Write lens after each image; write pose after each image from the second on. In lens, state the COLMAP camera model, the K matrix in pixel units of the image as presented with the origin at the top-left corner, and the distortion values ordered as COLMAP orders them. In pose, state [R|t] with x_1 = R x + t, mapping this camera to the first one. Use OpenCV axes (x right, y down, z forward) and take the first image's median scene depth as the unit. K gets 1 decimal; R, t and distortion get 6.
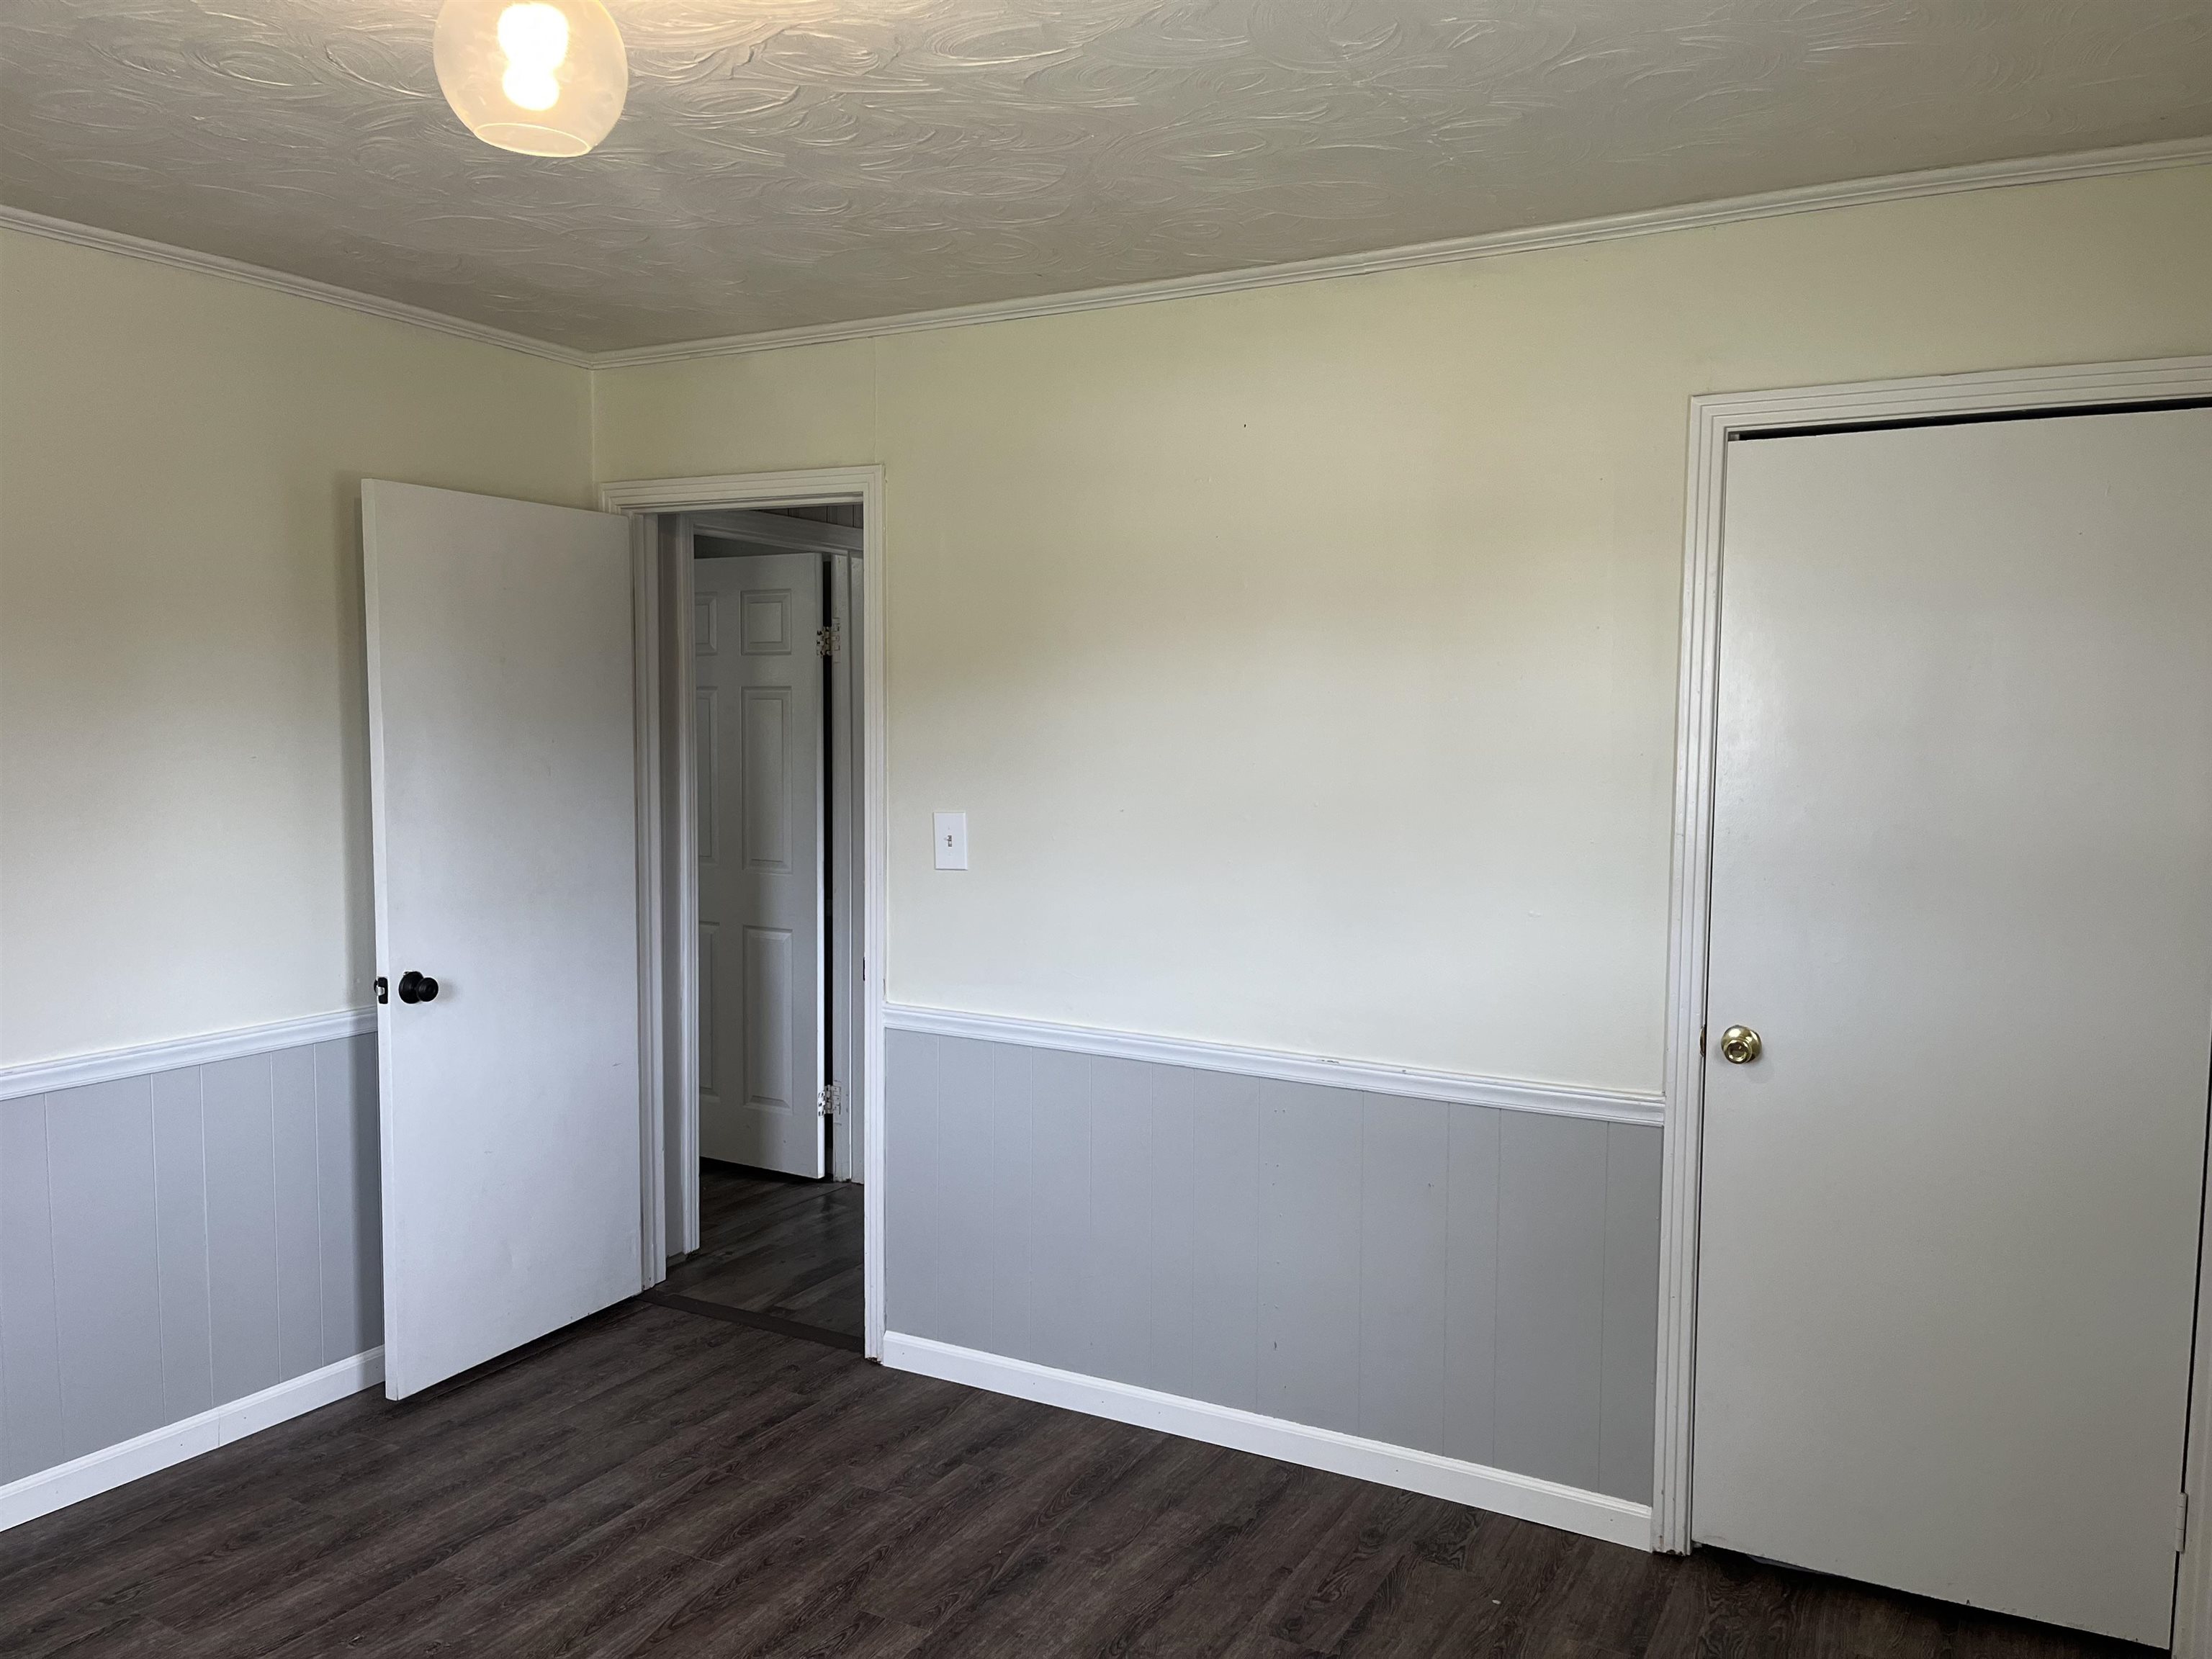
lens RADIAL K [[1679.1, 0, 1121.4], [0, 1679.1, 832.7], [0, 0, 1]] dist [0.090360, -0.119450]
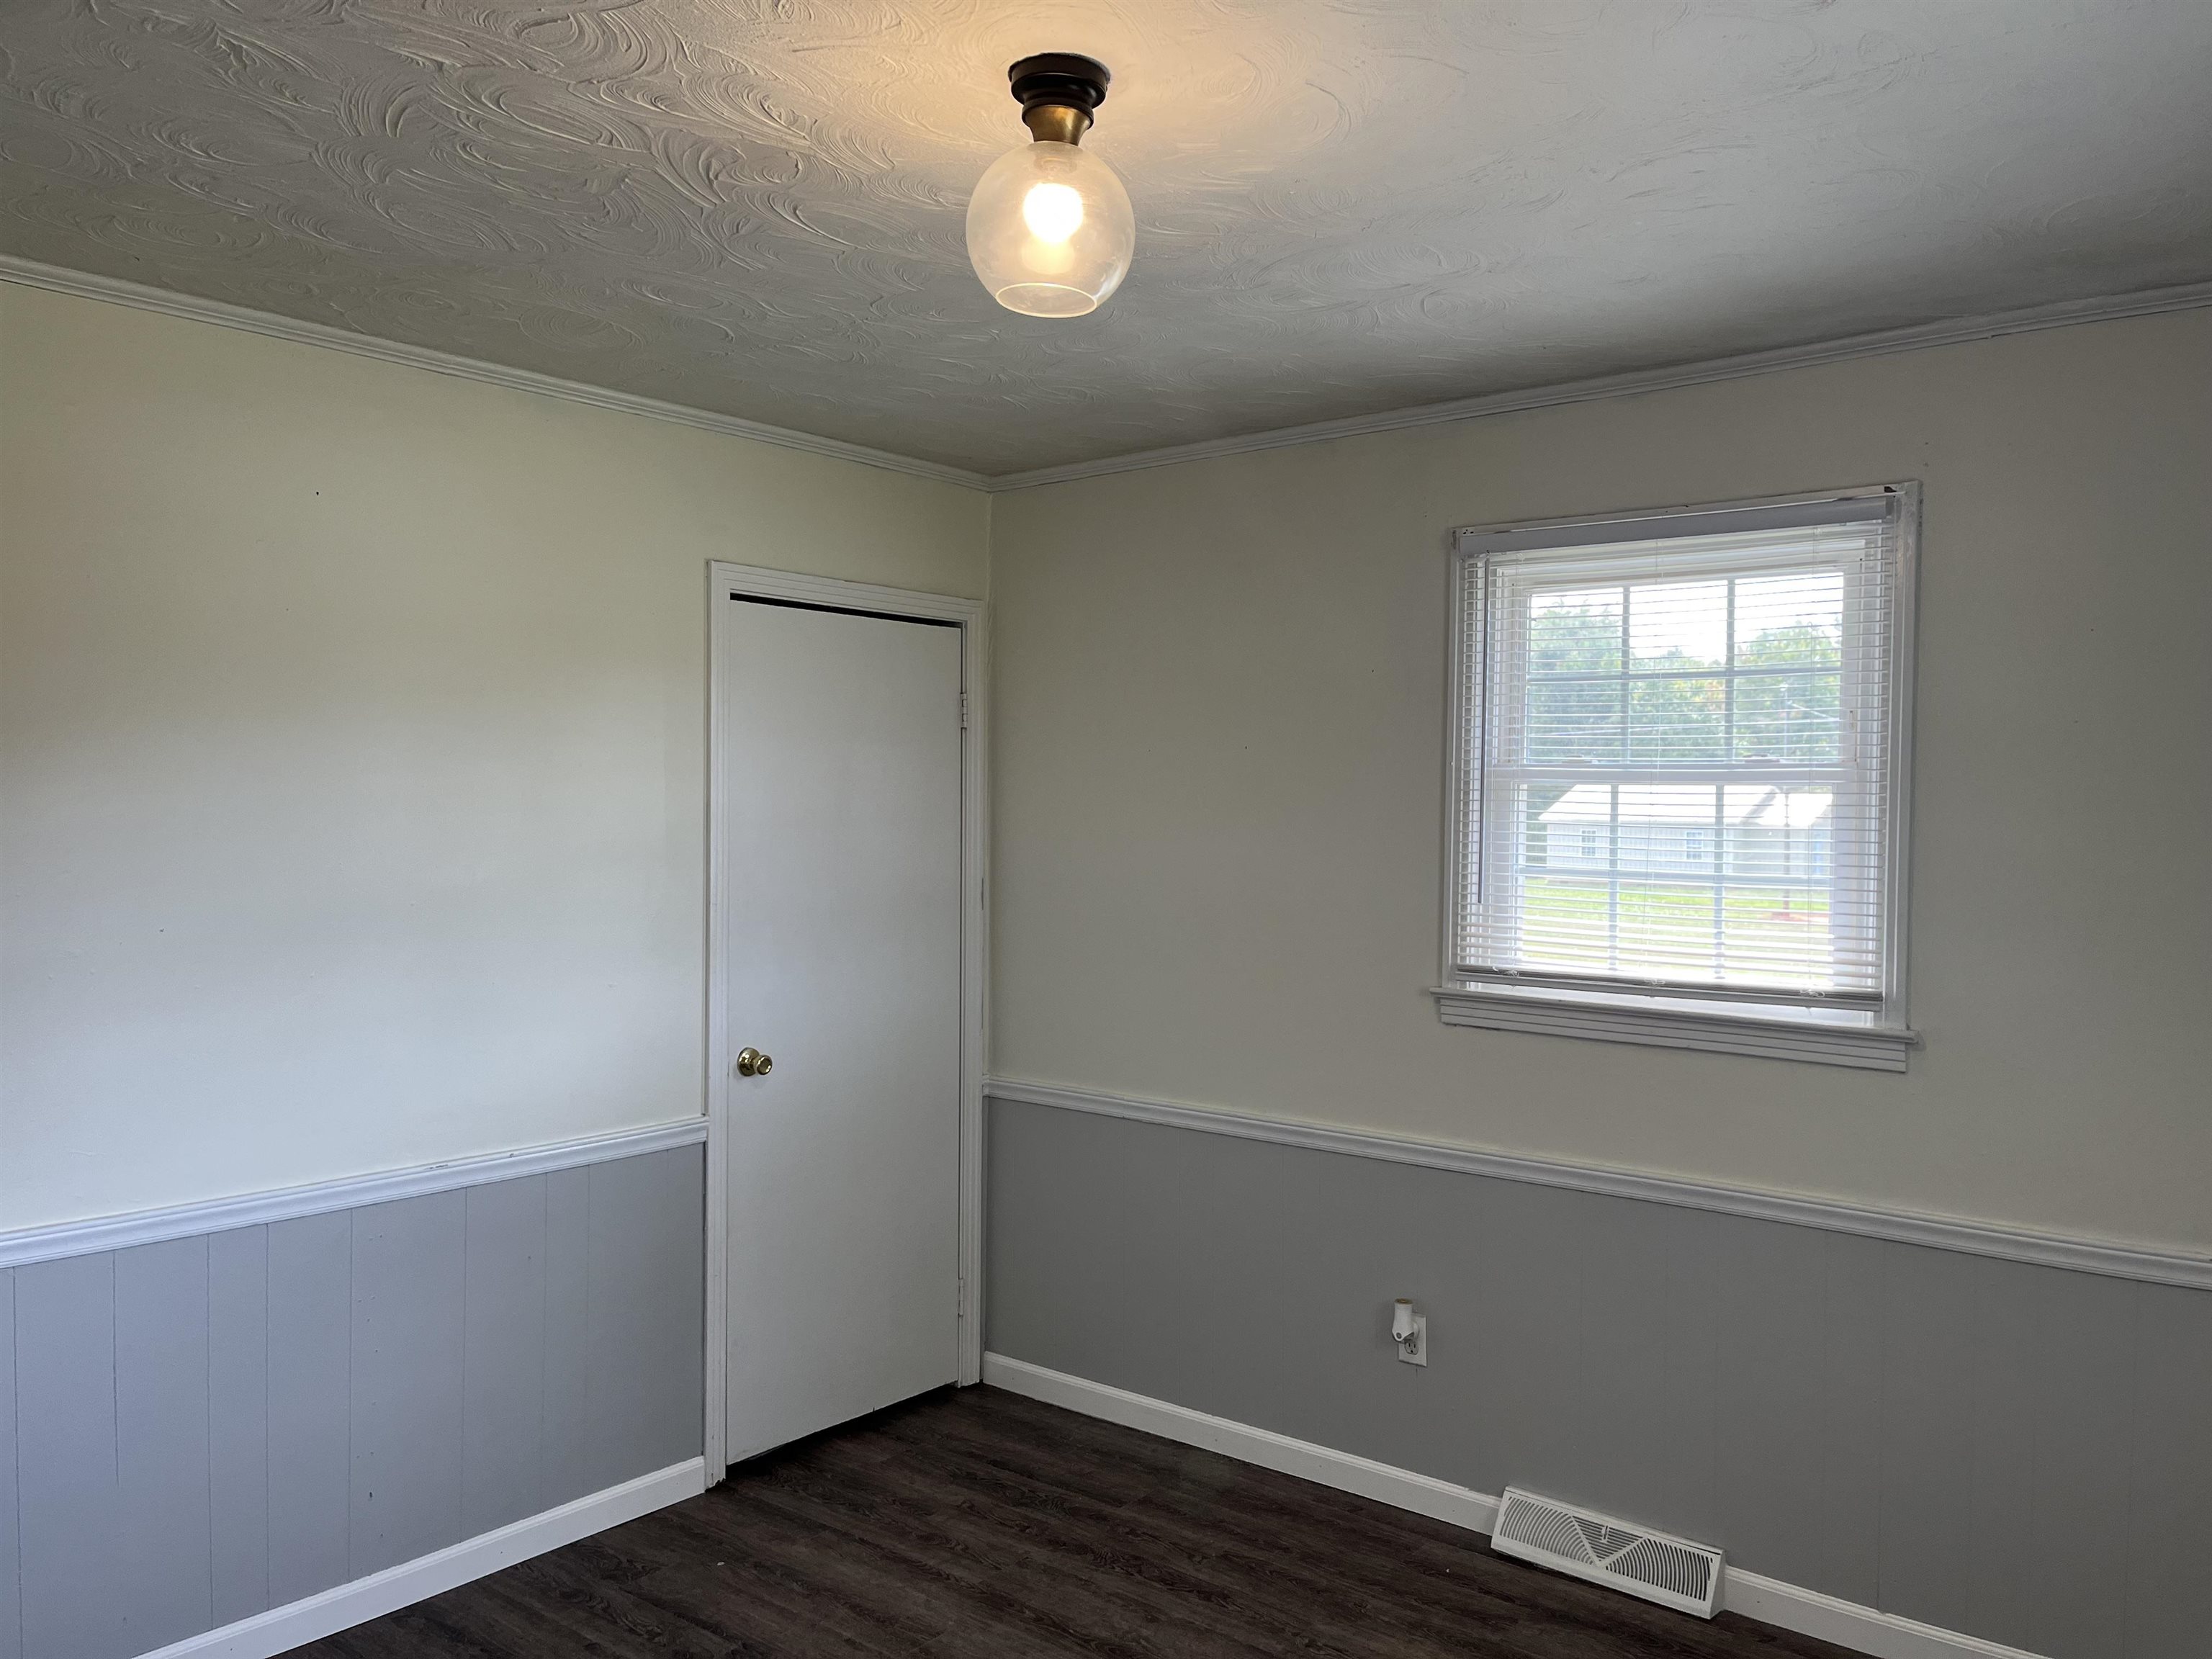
lens RADIAL K [[1679.1, 0, 1121.4], [0, 1679.1, 832.7], [0, 0, 1]] dist [0.090360, -0.119450]
pose [[0.167214, -0.024644, 0.985612, -0.841012], [0.062308, 0.997953, 0.014382, -0.049810], [-0.983950, 0.059006, 0.168408, 0.477160]]
